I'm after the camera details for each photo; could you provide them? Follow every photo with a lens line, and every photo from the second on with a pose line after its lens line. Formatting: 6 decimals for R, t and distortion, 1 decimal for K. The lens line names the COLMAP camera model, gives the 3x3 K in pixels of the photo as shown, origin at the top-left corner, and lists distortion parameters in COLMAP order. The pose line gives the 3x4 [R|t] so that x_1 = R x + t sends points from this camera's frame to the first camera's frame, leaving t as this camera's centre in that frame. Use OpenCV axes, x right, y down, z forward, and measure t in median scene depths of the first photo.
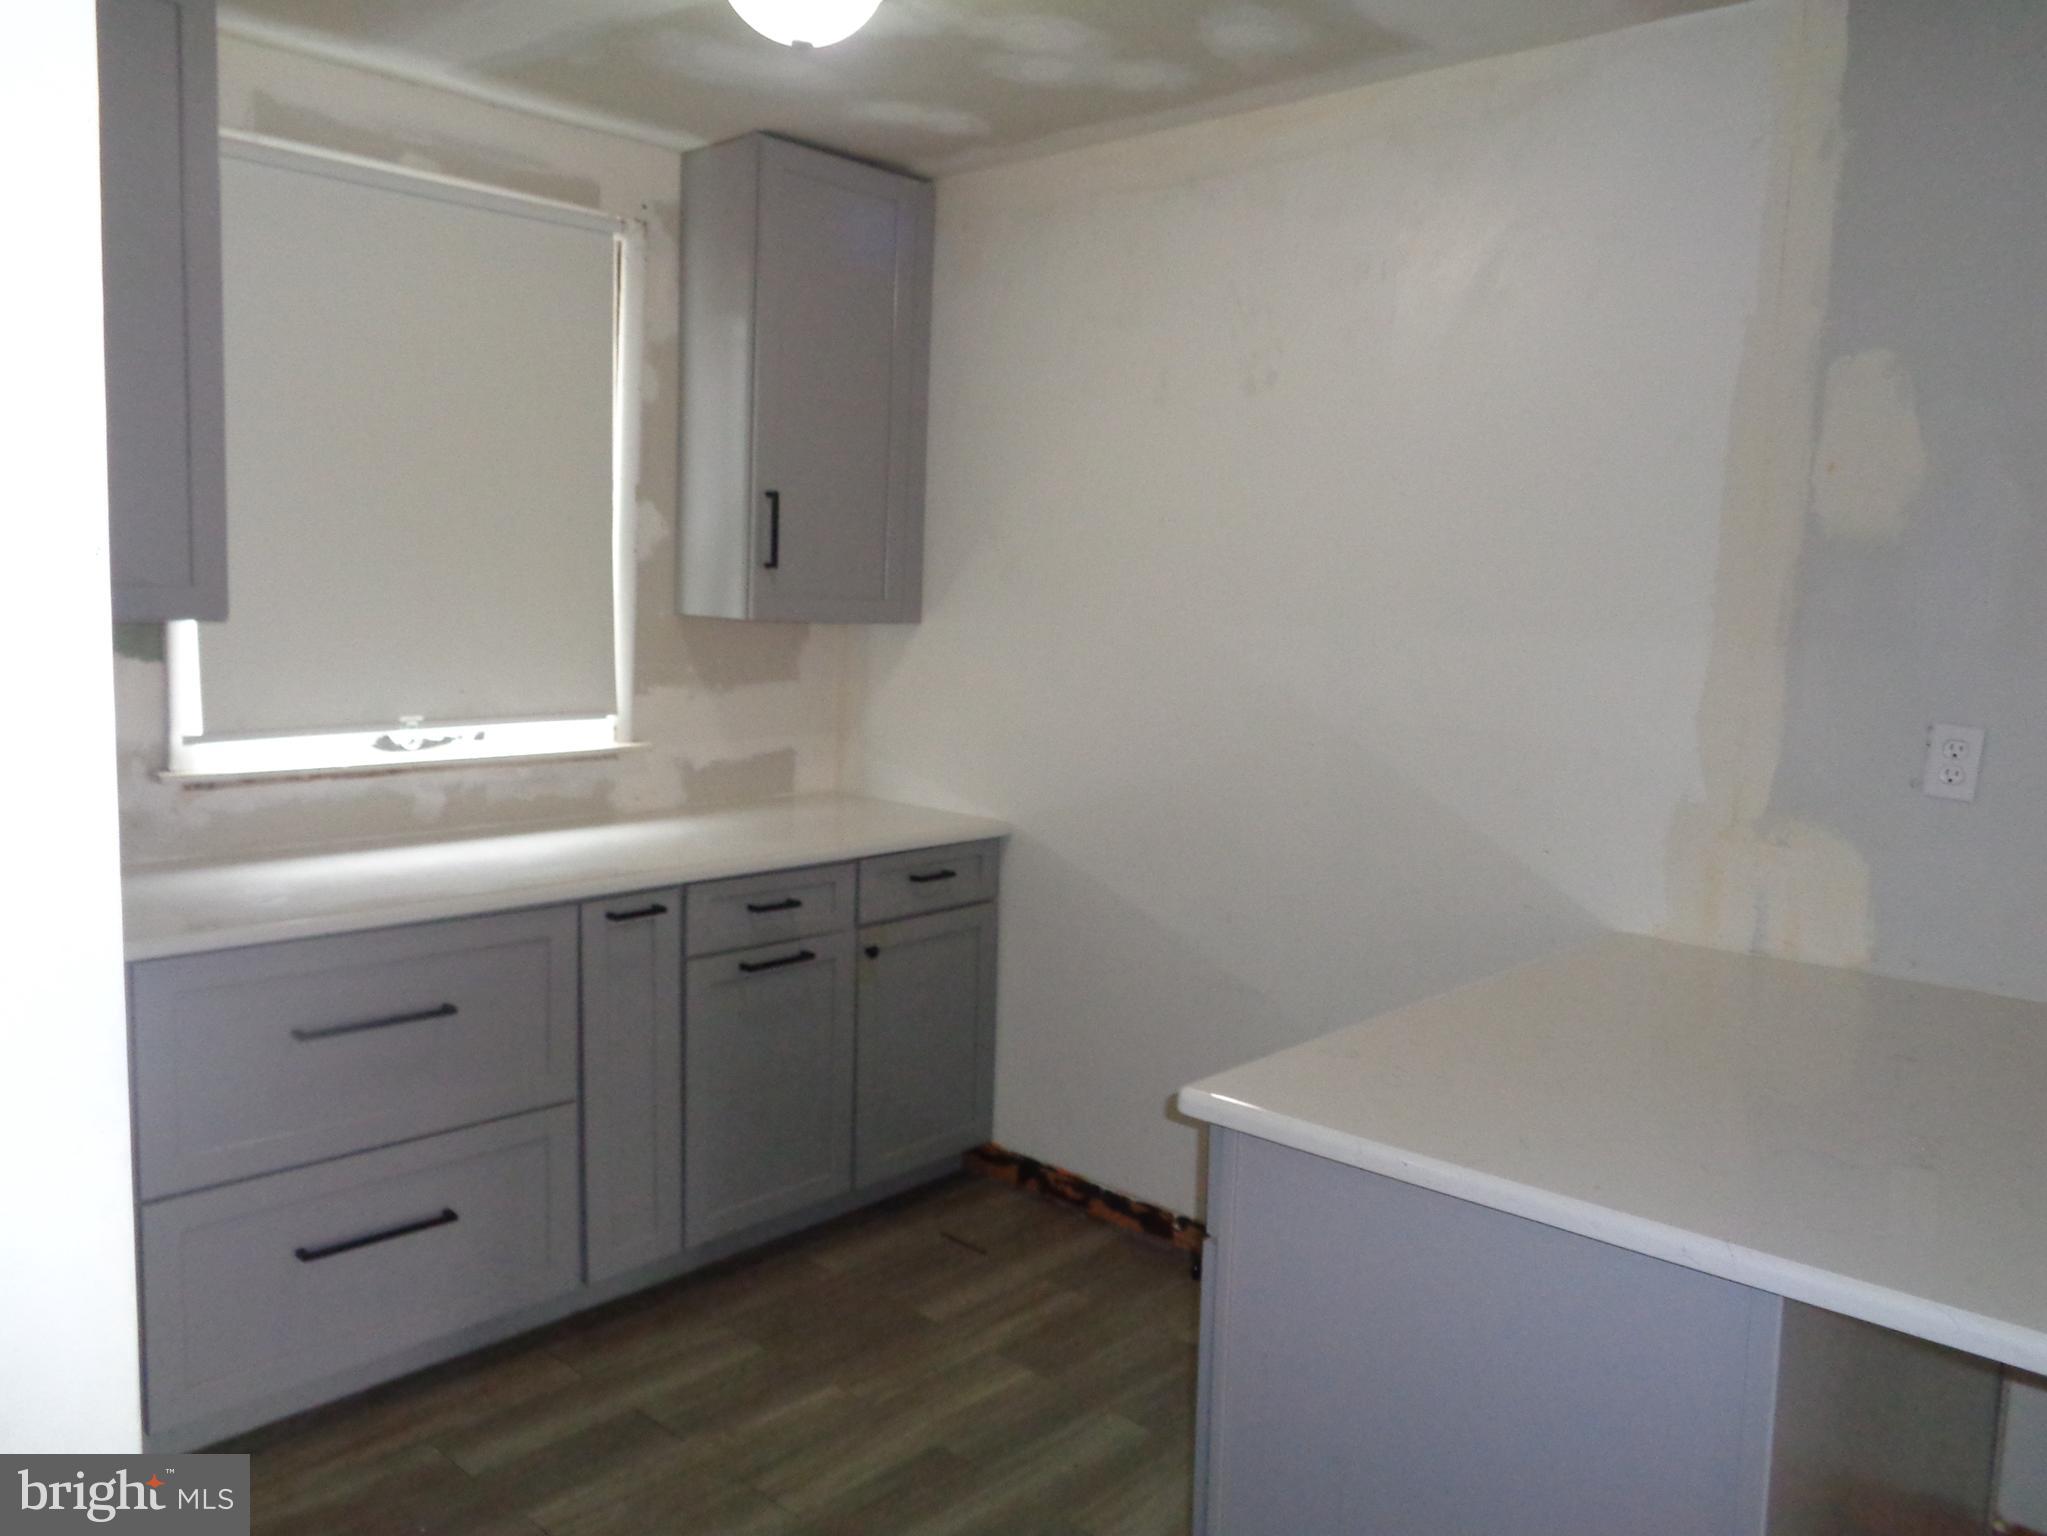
lens RADIAL K [[1535.5, 0, 1023.5], [0, 1535.5, 768.0], [0, 0, 1]] dist [0.002712, -0.004942]
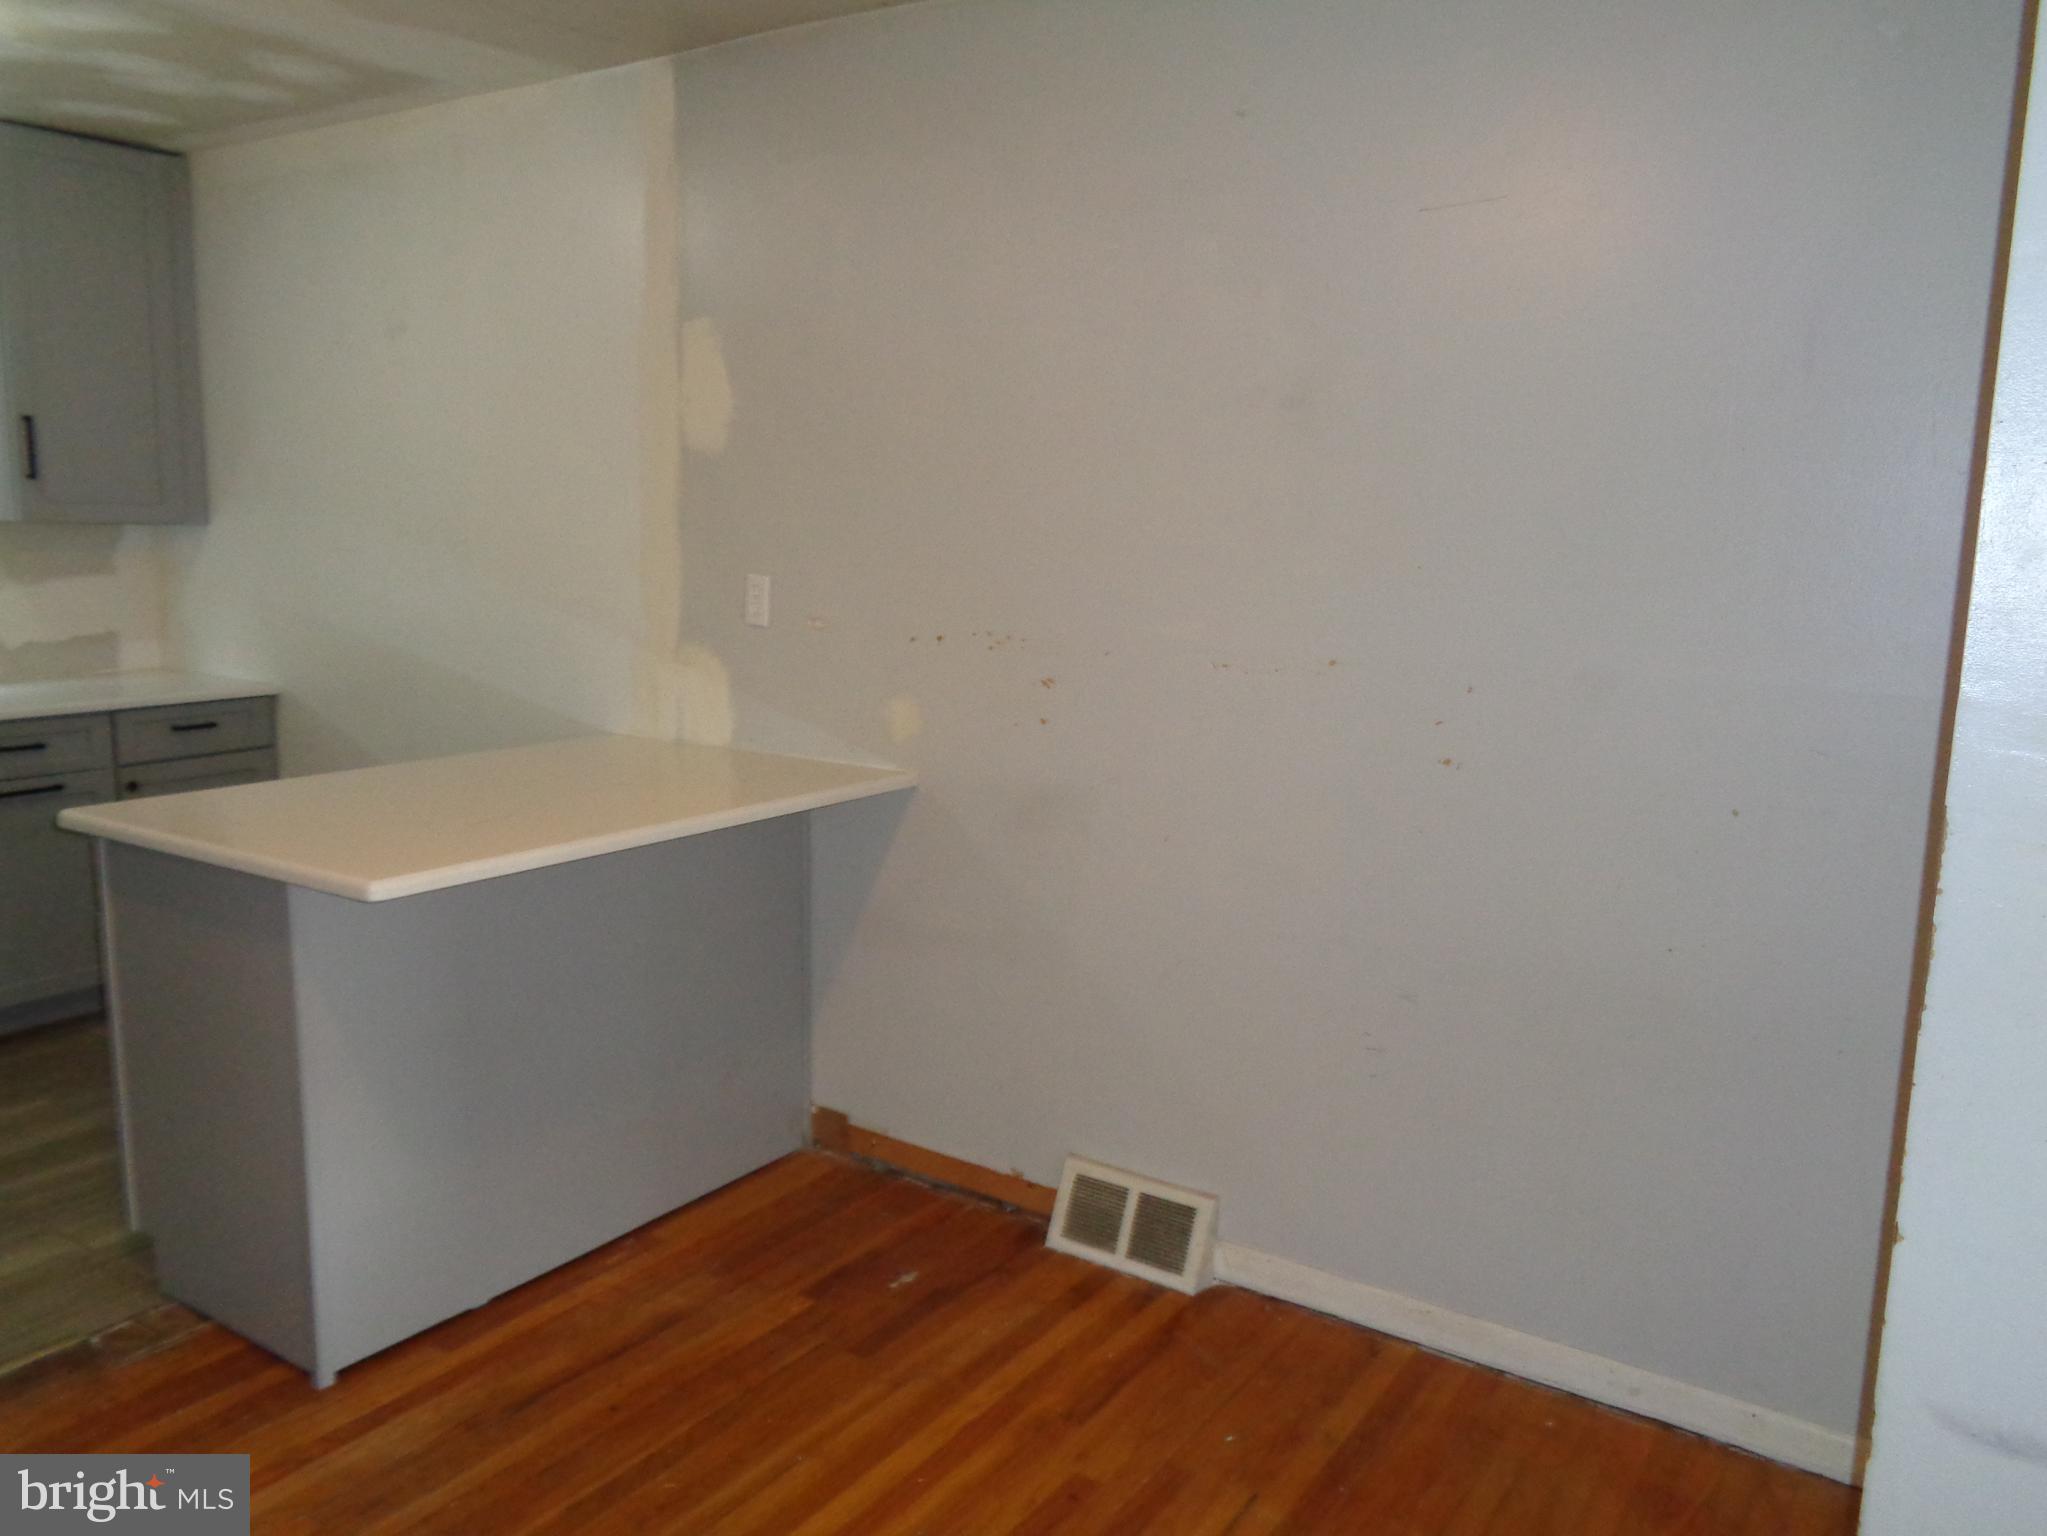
lens RADIAL K [[1535.5, 0, 1023.5], [0, 1535.5, 768.0], [0, 0, 1]] dist [0.002712, -0.004942]
pose [[0.988205, -0.038532, 0.148211, 0.428278], [0.030466, 0.997949, 0.056308, 0.055225], [-0.150077, -0.051128, 0.987351, -0.343231]]
